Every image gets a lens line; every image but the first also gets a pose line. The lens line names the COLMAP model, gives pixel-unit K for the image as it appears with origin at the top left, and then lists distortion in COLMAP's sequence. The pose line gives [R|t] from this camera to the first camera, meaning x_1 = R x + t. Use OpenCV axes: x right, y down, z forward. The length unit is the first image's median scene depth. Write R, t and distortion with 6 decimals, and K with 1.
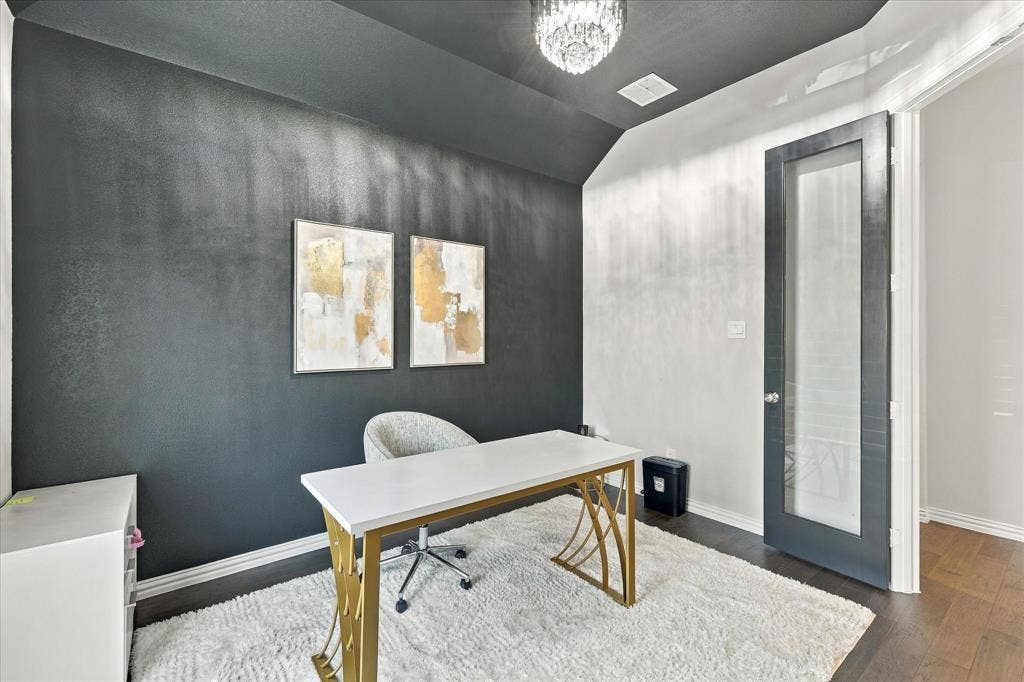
lens RADIAL K [[451.3, 0, 511.8], [0, 451.3, 337.5], [0, 0, 1]] dist [0.005112, -0.000650]
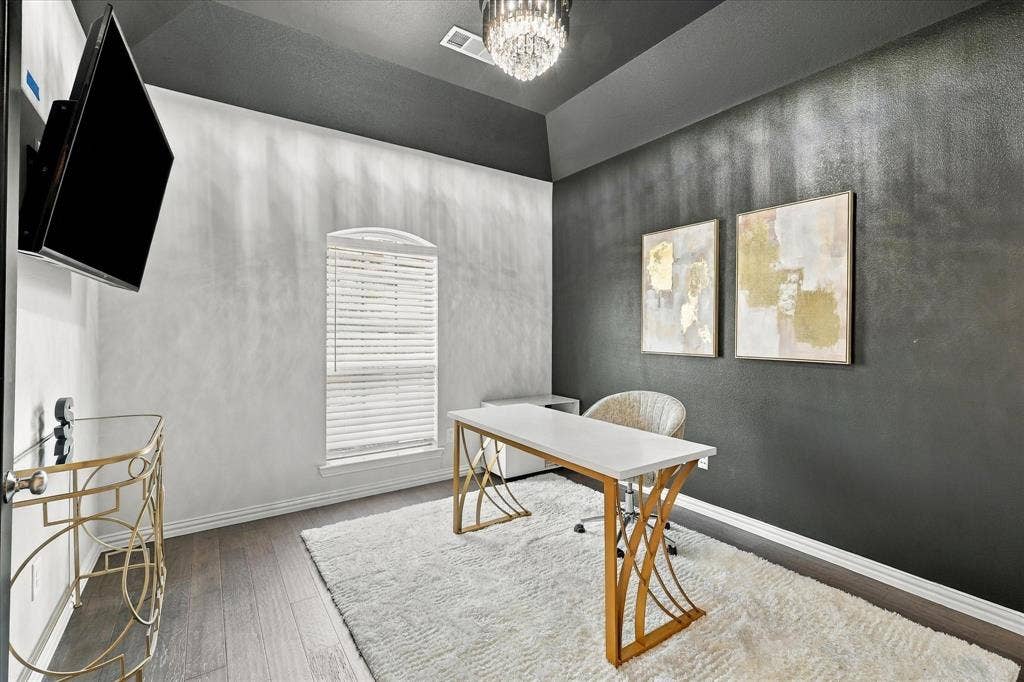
lens RADIAL K [[451.3, 0, 511.9], [0, 451.3, 334.1], [0, 0, 1]] dist [0.005112, -0.000650]
pose [[-0.065030, 0.012391, -0.997806, 0.698215], [-0.008477, 0.999880, 0.012970, 0.009026], [0.997847, 0.009302, -0.064917, 0.579001]]
